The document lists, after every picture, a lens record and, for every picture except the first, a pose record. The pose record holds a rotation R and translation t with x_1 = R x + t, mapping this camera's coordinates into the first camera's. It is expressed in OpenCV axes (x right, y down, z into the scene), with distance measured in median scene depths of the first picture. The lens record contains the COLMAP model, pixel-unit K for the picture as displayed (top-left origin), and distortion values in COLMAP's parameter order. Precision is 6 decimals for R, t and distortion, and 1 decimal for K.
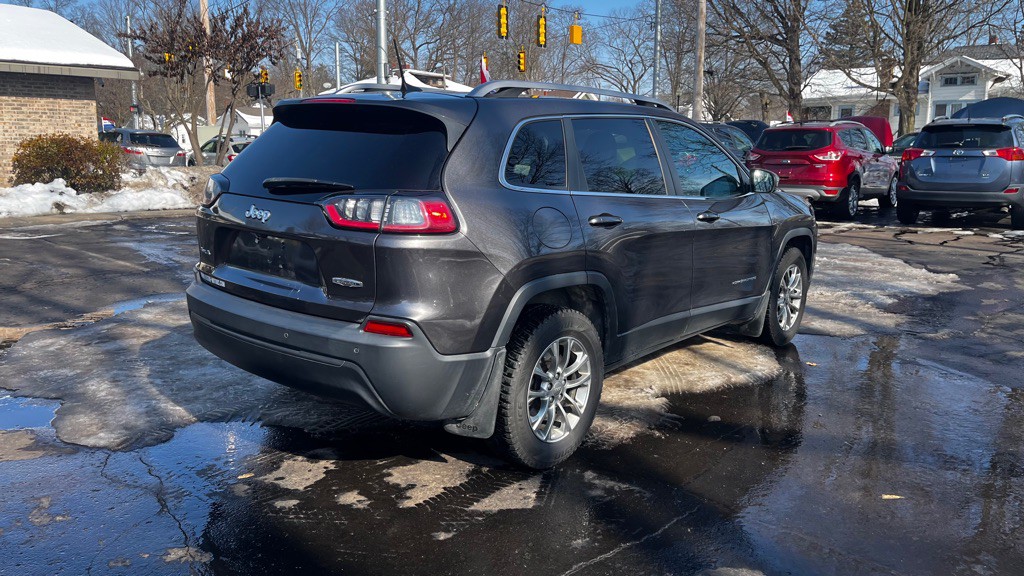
lens RADIAL K [[770.3, 0, 510.1], [0, 770.3, 276.1], [0, 0, 1]] dist [0.066267, -0.082080]
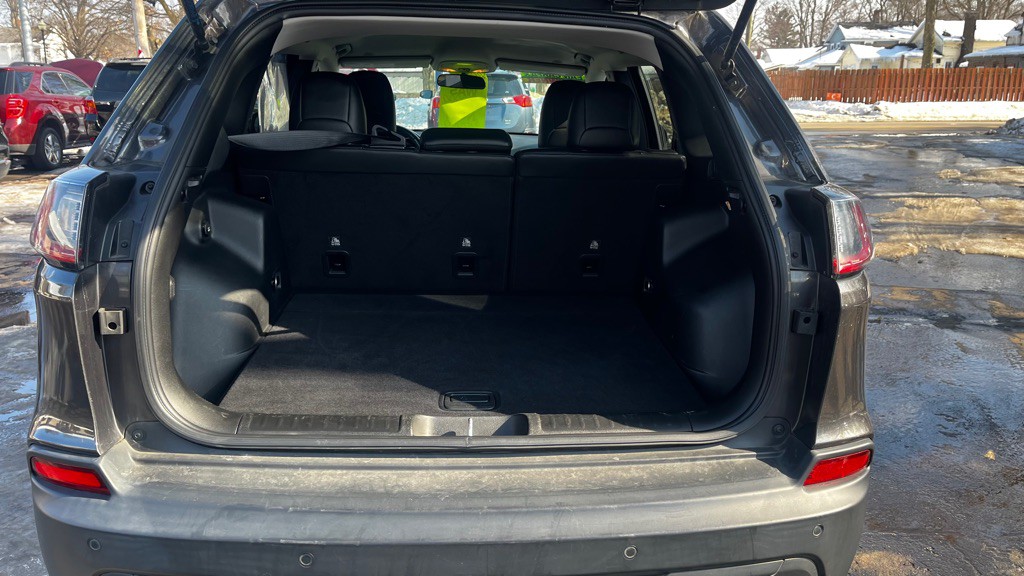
lens RADIAL K [[770.3, 0, 510.7], [0, 770.3, 289.5], [0, 0, 1]] dist [0.066267, -0.082080]
pose [[0.715417, -0.173635, 0.676778, -0.165551], [0.117283, 0.984729, 0.128664, -0.034692], [-0.688784, -0.012673, 0.724856, 0.203331]]
